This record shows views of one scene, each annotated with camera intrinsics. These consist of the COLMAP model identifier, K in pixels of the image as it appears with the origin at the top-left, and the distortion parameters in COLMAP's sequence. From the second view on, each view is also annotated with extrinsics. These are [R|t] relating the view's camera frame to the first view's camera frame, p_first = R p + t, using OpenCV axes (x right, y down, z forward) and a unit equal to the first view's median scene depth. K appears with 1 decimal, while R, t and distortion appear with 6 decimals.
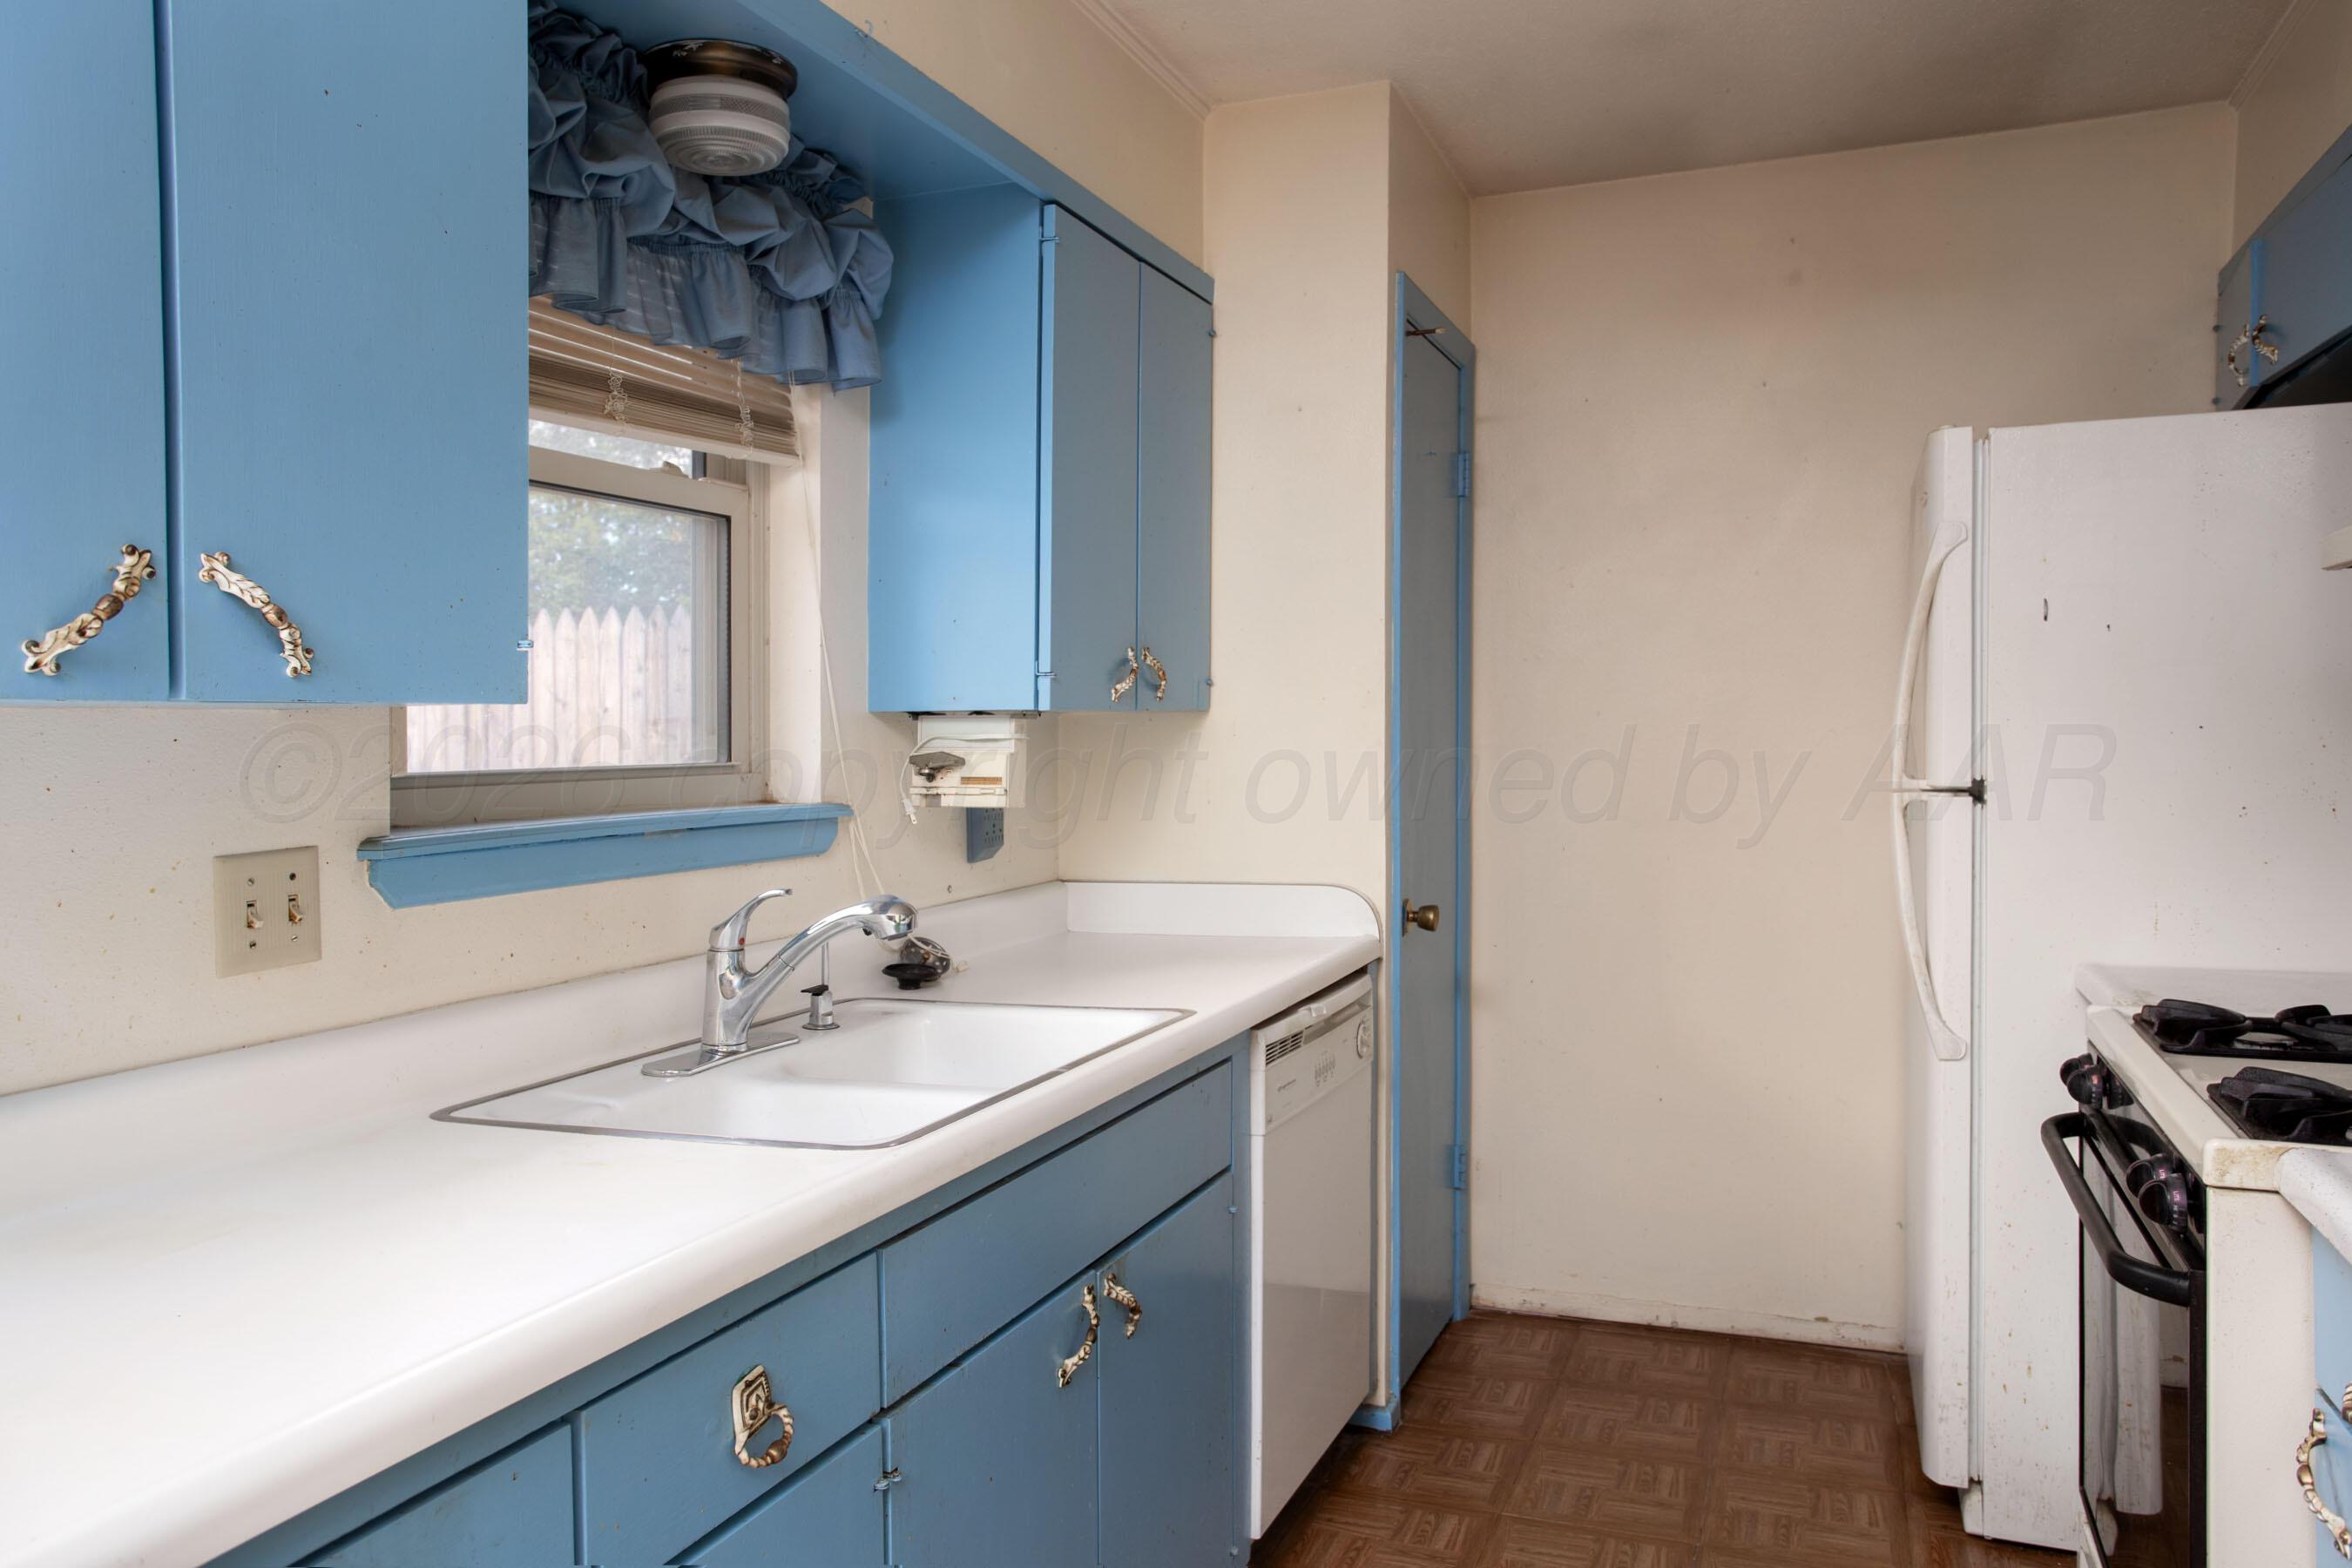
lens RADIAL K [[1671.5, 0, 1191.5], [0, 1671.5, 758.6], [0, 0, 1]] dist [0.003004, 0.007249]
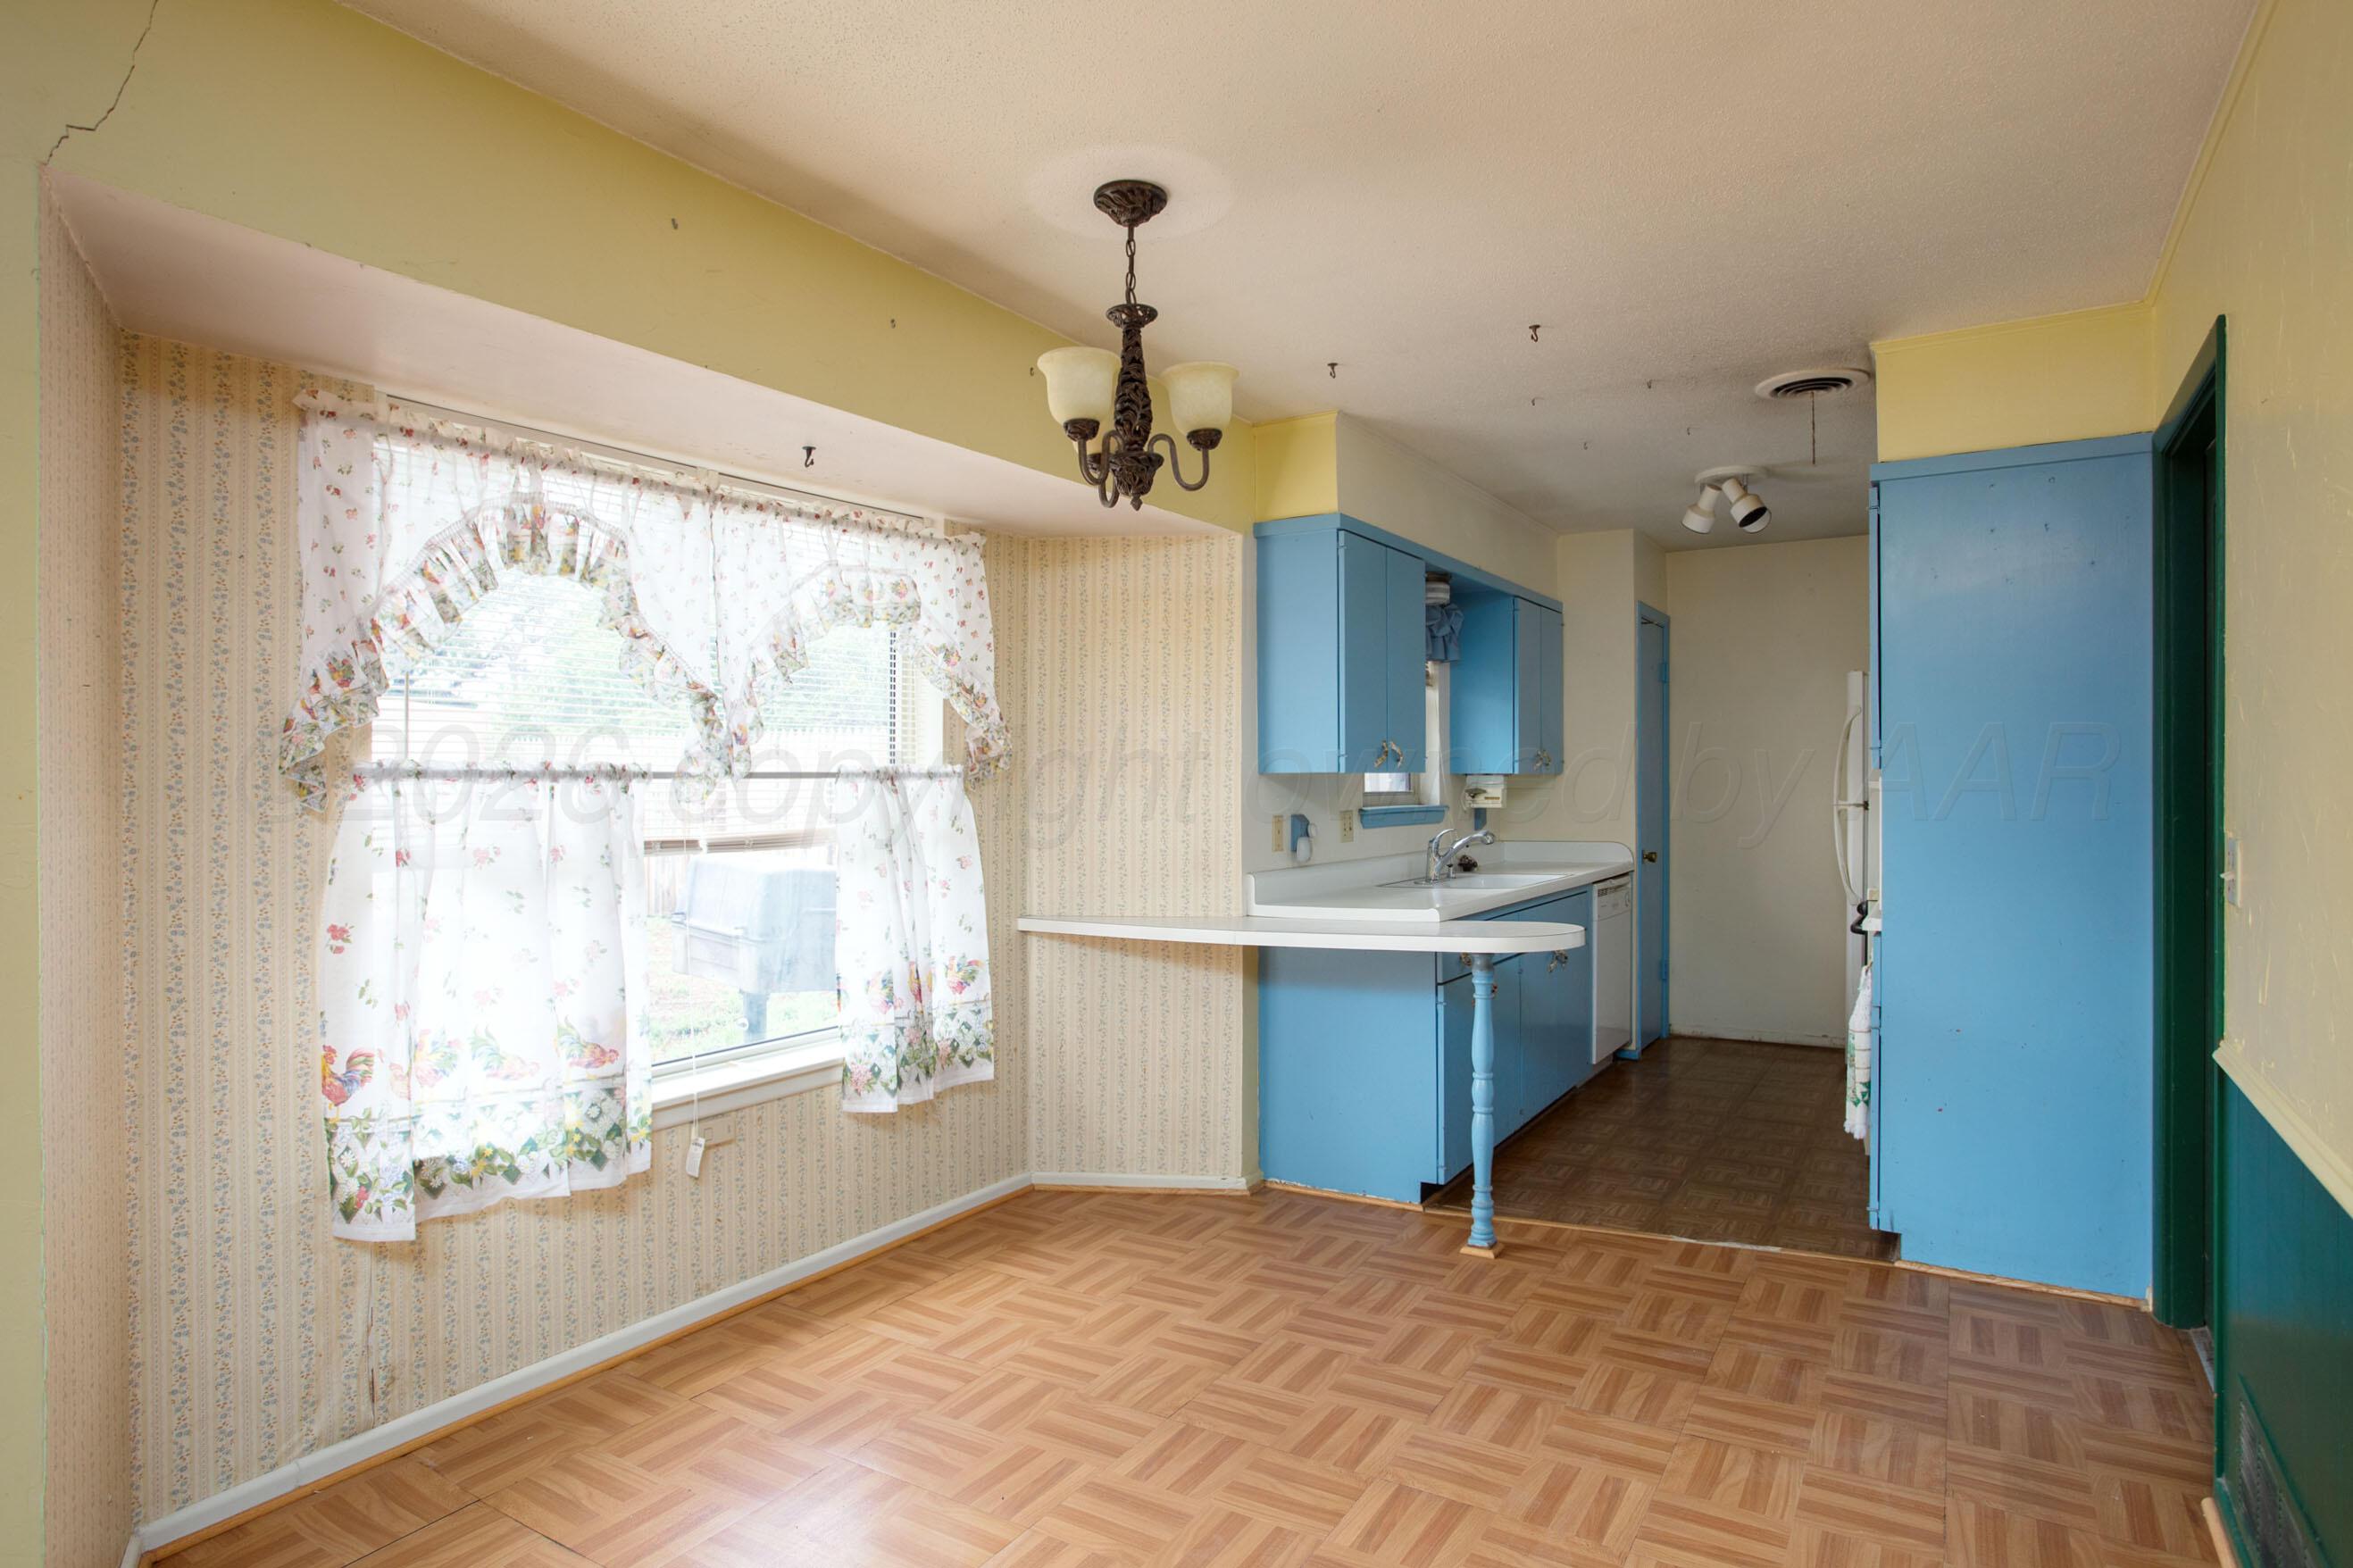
lens RADIAL K [[1334.9, 0, 1170.2], [0, 1334.9, 770.2], [0, 0, 1]] dist [-0.055185, 0.011452]
pose [[0.980077, 0.004827, -0.198559, -0.208949], [-0.009669, 0.999679, -0.023423, 0.022980], [0.198382, 0.024876, 0.979809, -1.311774]]
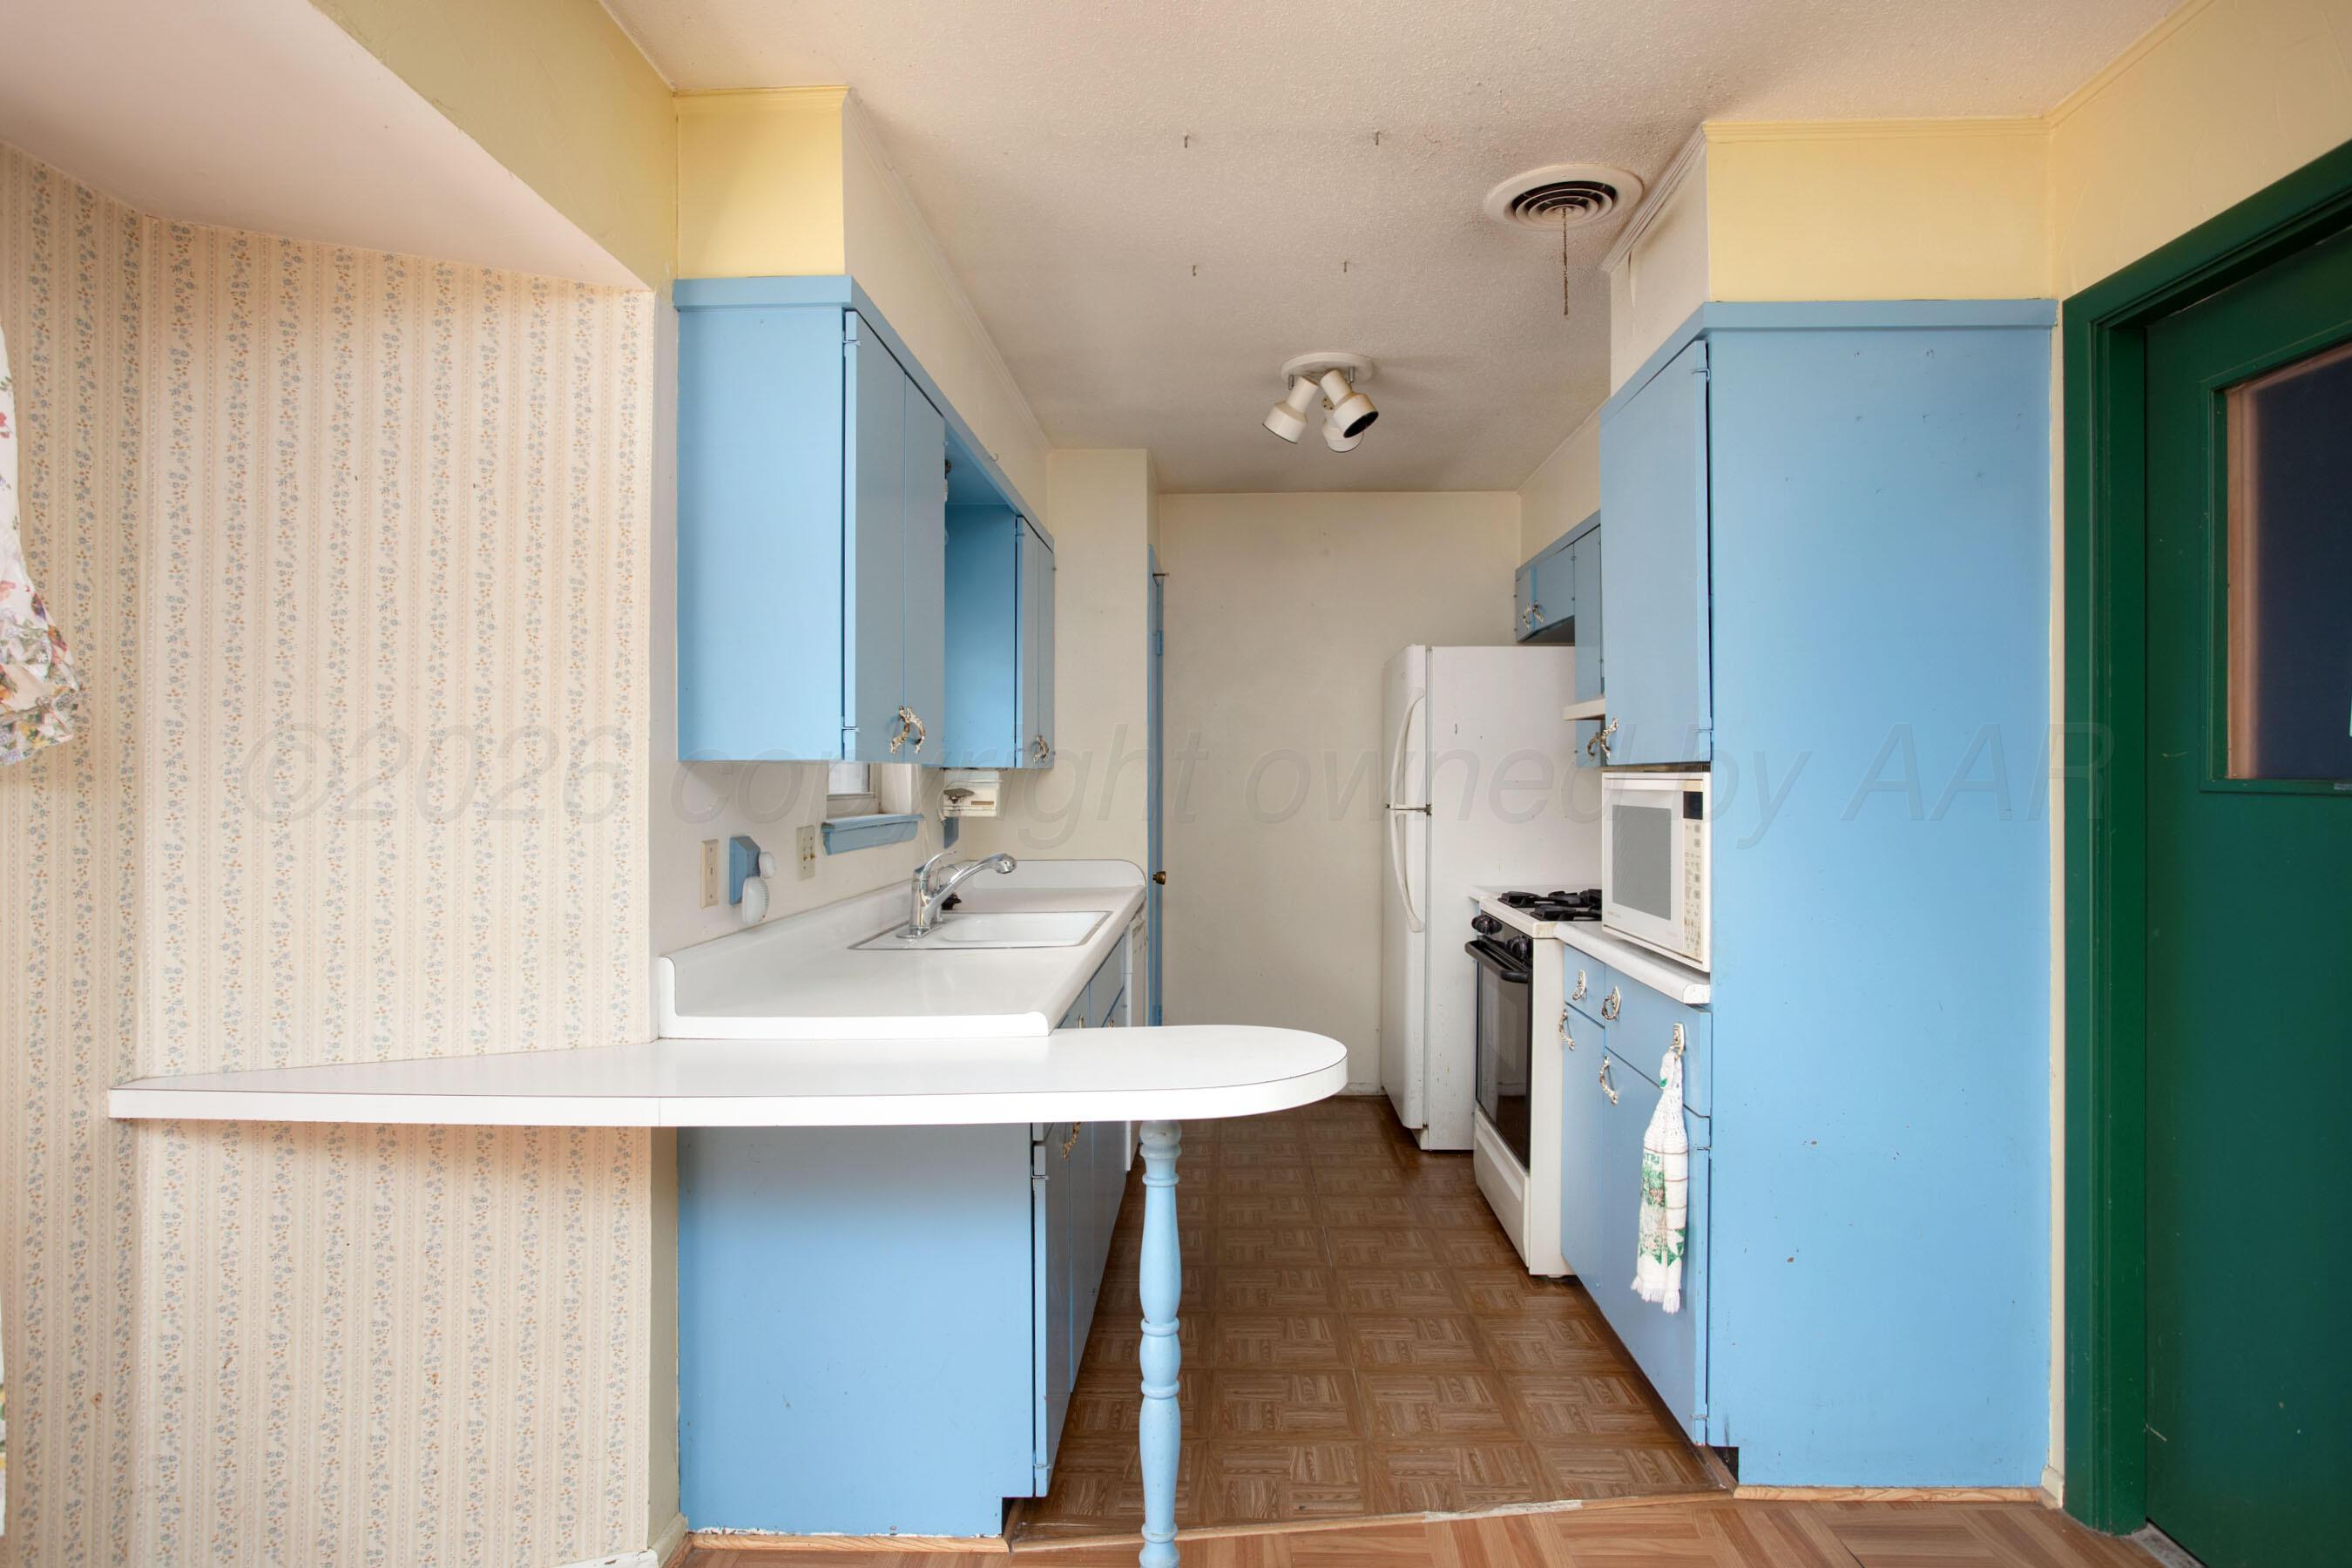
lens RADIAL K [[1334.4, 0, 1192.3], [0, 1334.4, 759.5], [0, 0, 1]] dist [-0.055185, 0.011452]
pose [[0.943779, 0.014284, 0.330269, -0.405591], [-0.002776, 0.999373, -0.035290, 0.016129], [-0.330566, 0.032389, 0.943227, -0.557534]]
